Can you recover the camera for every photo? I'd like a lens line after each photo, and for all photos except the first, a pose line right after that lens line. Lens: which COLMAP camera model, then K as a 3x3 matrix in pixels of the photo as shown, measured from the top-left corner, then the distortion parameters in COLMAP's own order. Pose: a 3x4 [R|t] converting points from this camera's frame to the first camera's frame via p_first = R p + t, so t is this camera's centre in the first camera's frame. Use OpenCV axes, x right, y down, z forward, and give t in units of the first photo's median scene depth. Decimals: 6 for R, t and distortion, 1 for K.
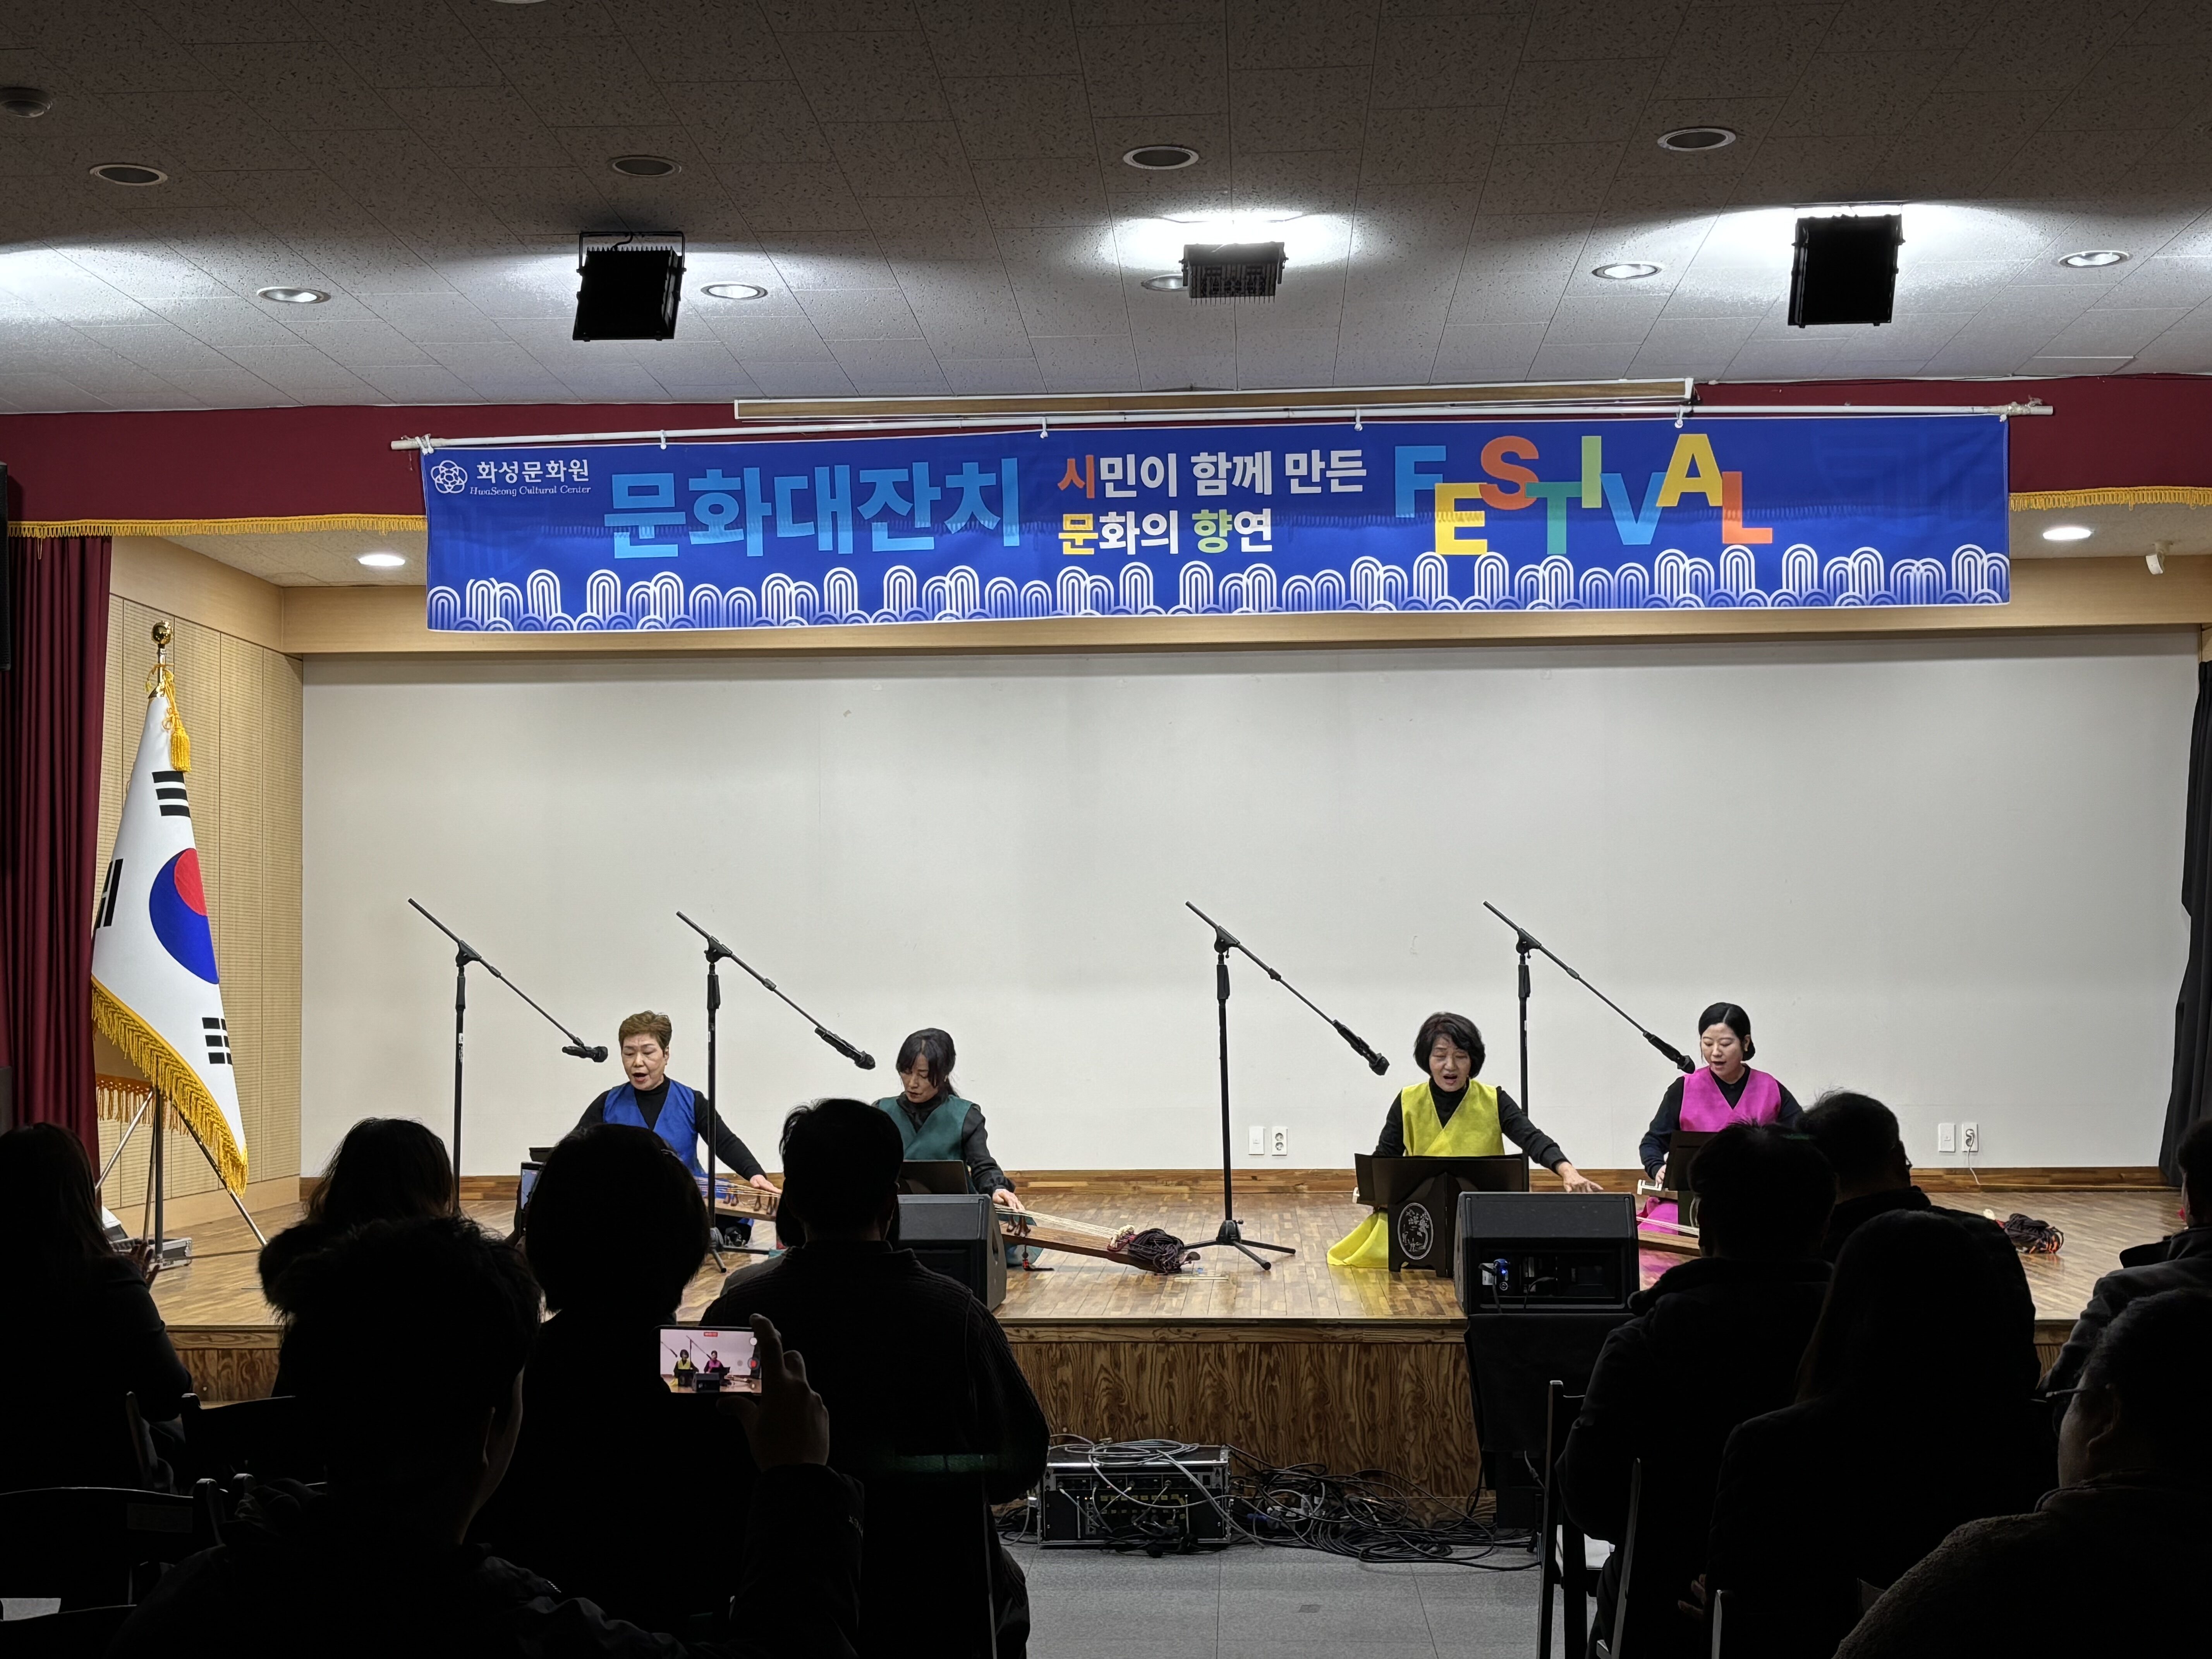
lens RADIAL K [[2970.5, 0, 1096.2], [0, 2970.5, 862.2], [0, 0, 1]] dist [0.248883, -0.946842]
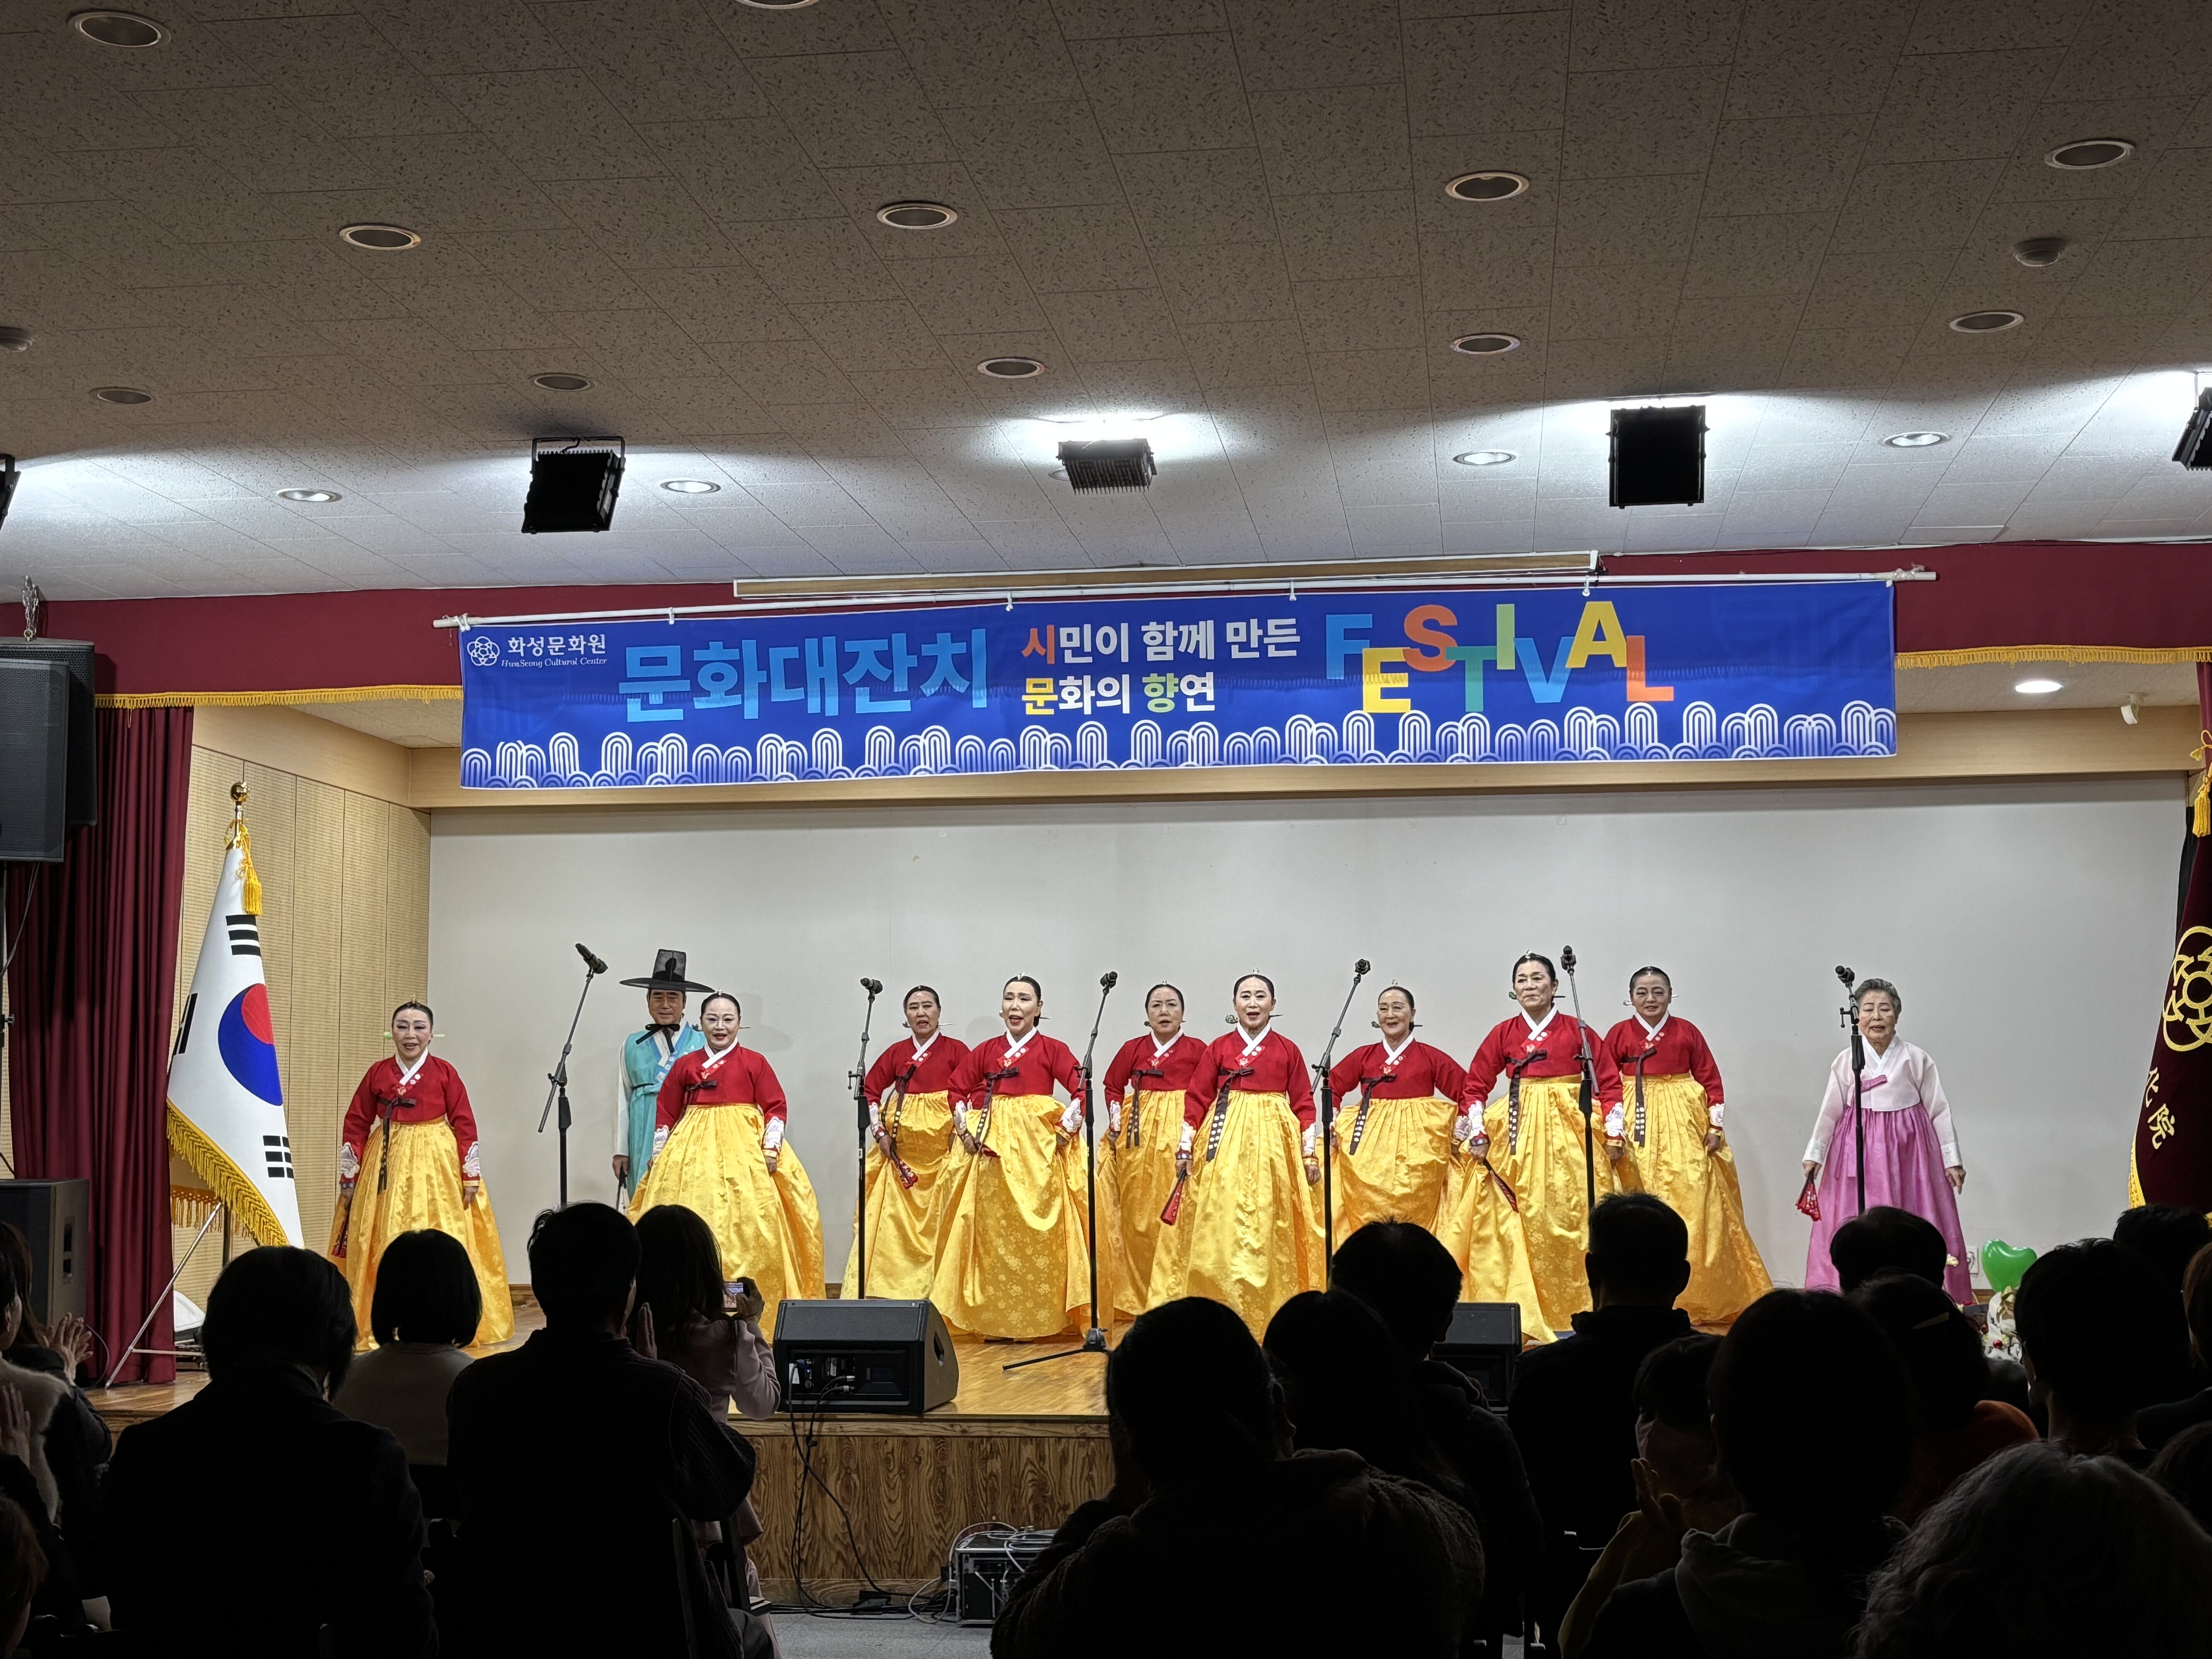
lens RADIAL K [[2821.5, 0, 1102.6], [0, 2821.5, 862.4], [0, 0, 1]] dist [0.251812, -0.946336]
pose [[0.996597, -0.003720, -0.082343, 0.103733], [-0.000193, 0.998873, -0.047467, 0.000781], [0.082427, 0.047322, 0.995473, -0.035430]]
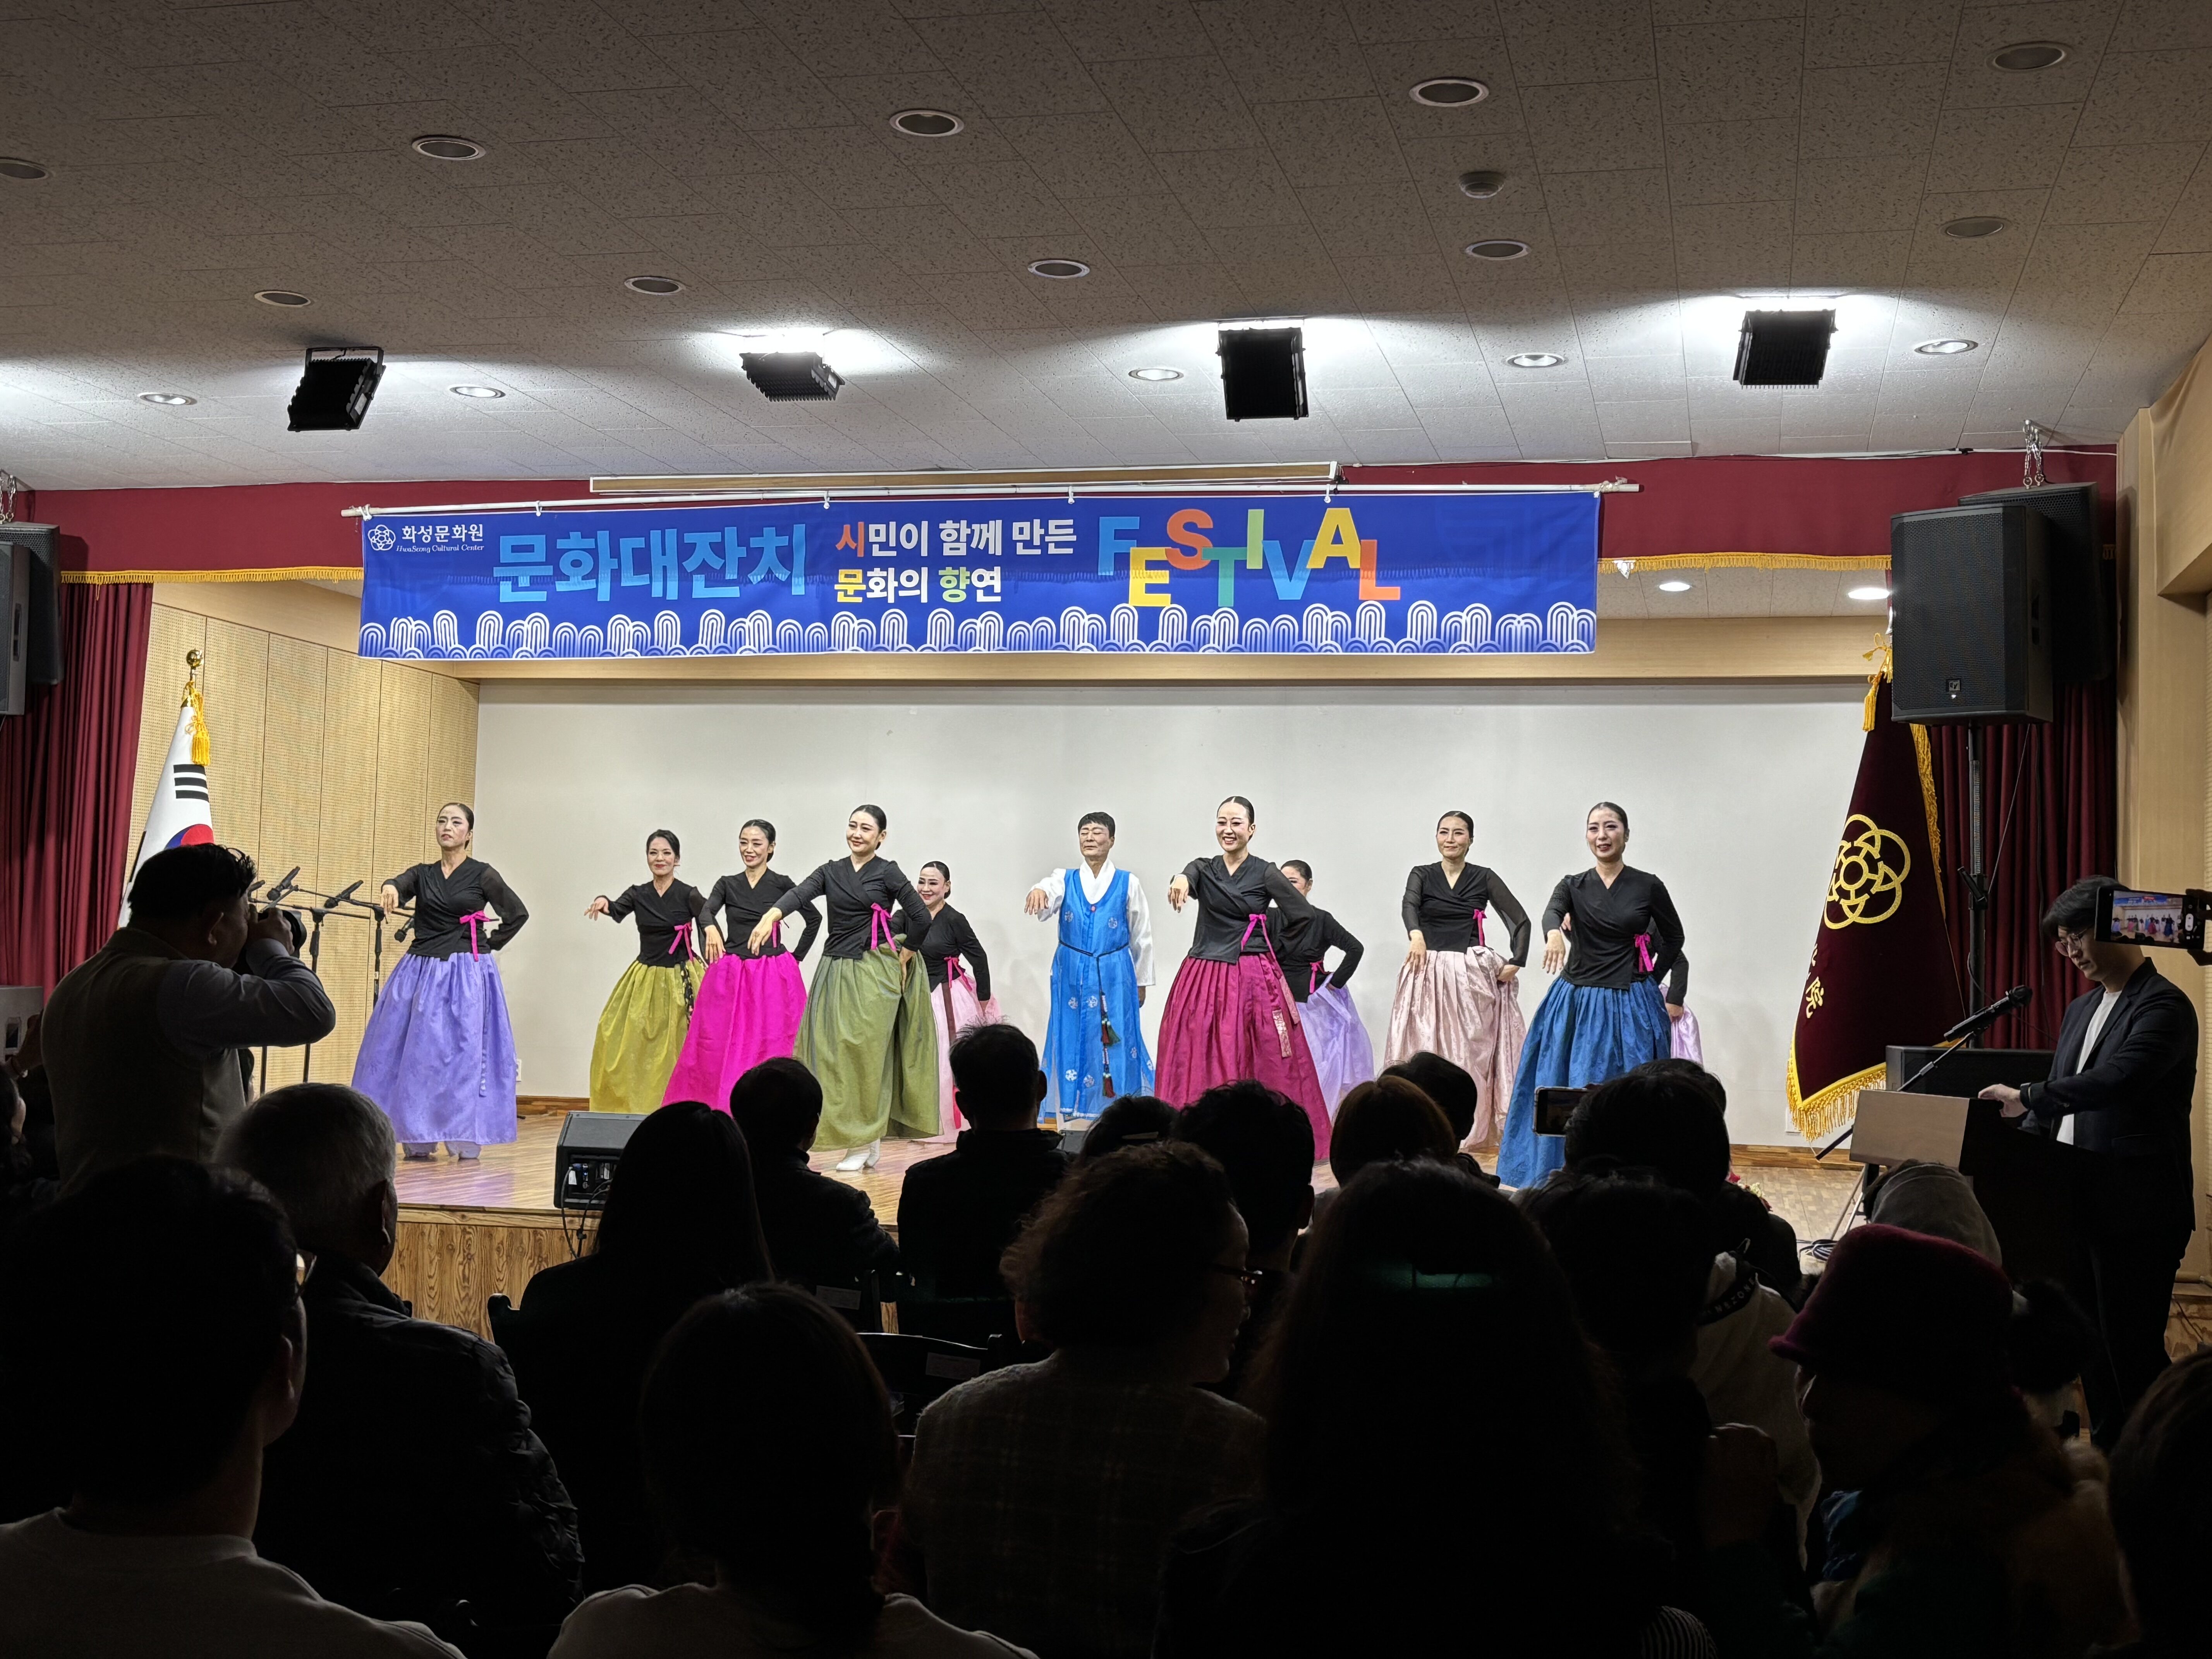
lens RADIAL K [[2538.5, 0, 1118.8], [0, 2538.5, 824.4], [0, 0, 1]] dist [0.237756, -0.847265]
pose [[0.982133, 0.024115, -0.186634, 0.304870], [-0.027493, 0.999501, -0.015534, 0.001953], [0.186167, 0.020387, 0.982307, -0.014177]]
